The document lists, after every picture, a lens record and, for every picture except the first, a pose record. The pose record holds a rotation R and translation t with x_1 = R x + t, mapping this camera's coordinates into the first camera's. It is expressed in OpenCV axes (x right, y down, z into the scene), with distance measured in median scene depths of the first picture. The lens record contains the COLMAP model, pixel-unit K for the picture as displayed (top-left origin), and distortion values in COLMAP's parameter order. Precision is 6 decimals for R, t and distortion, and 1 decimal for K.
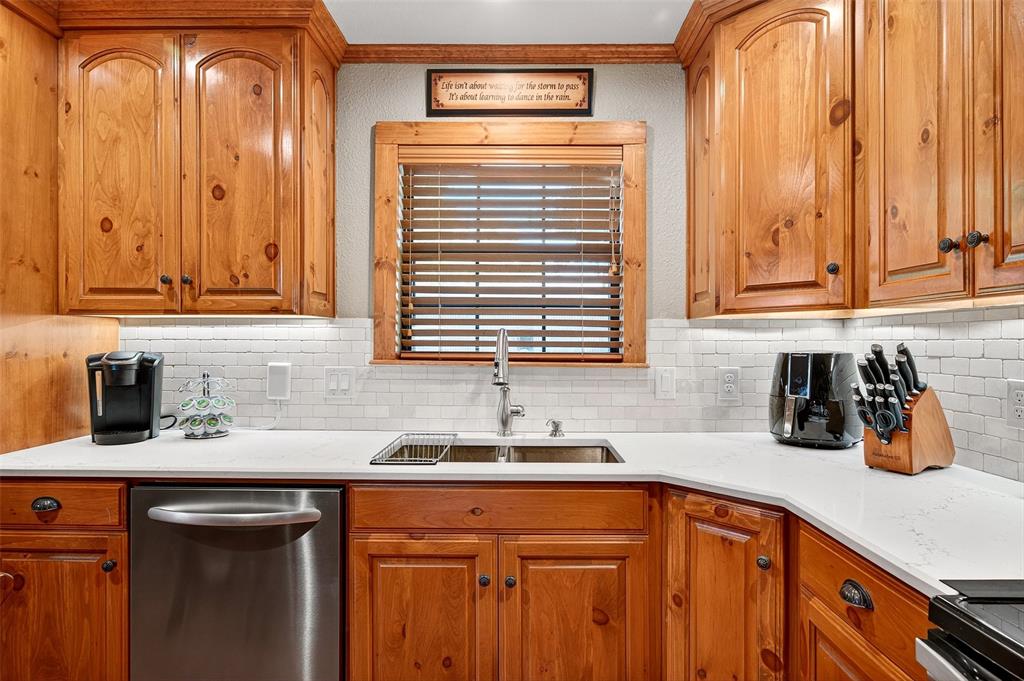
lens RADIAL K [[539.7, 0, 512.8], [0, 539.7, 340.0], [0, 0, 1]] dist [0.003978, 0.000898]
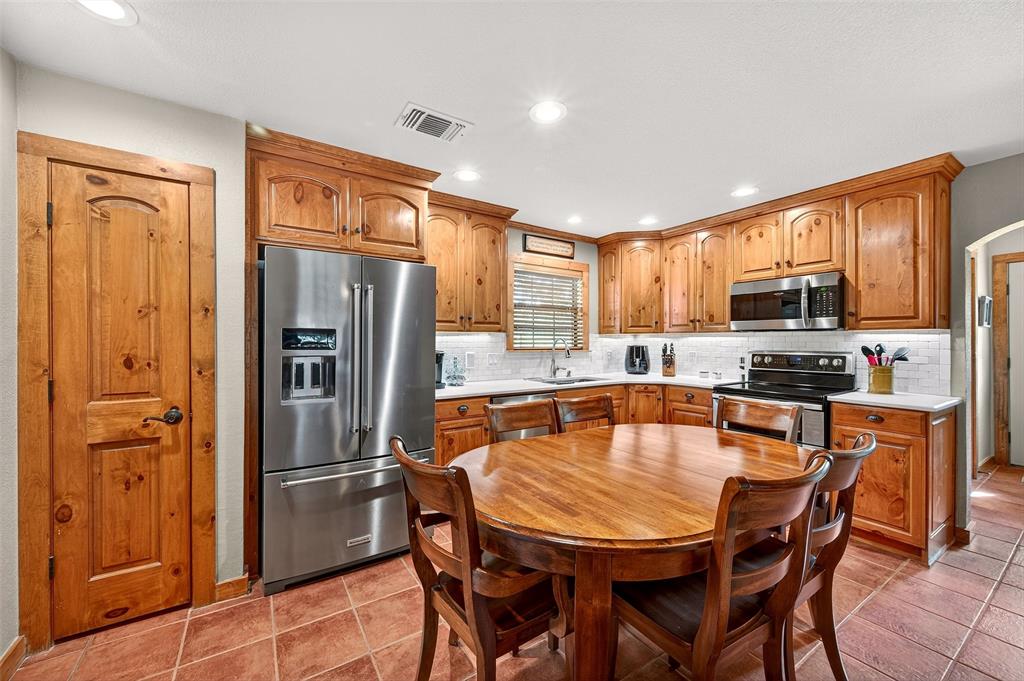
lens RADIAL K [[391.2, 0, 509.5], [0, 391.2, 339.8], [0, 0, 1]] dist [-0.001555, -0.000082]
pose [[0.828577, -0.001819, 0.559872, -1.305893], [-0.000571, 0.999991, 0.004094, -0.018849], [-0.559875, -0.003712, 0.828569, -0.484771]]
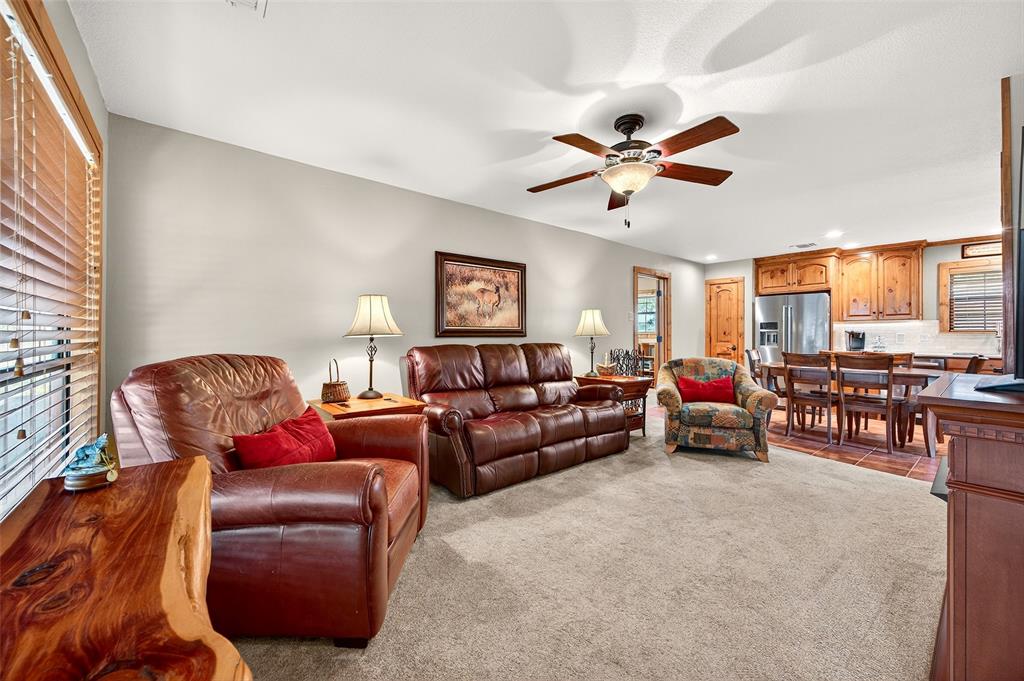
lens RADIAL K [[411.3, 0, 508.8], [0, 411.3, 333.2], [0, 0, 1]] dist [0.000751, -0.000310]
pose [[0.664110, -0.009497, -0.747574, -0.128478], [0.003253, 0.999947, -0.009813, 0.064660], [0.747627, 0.004085, 0.664106, -2.978730]]
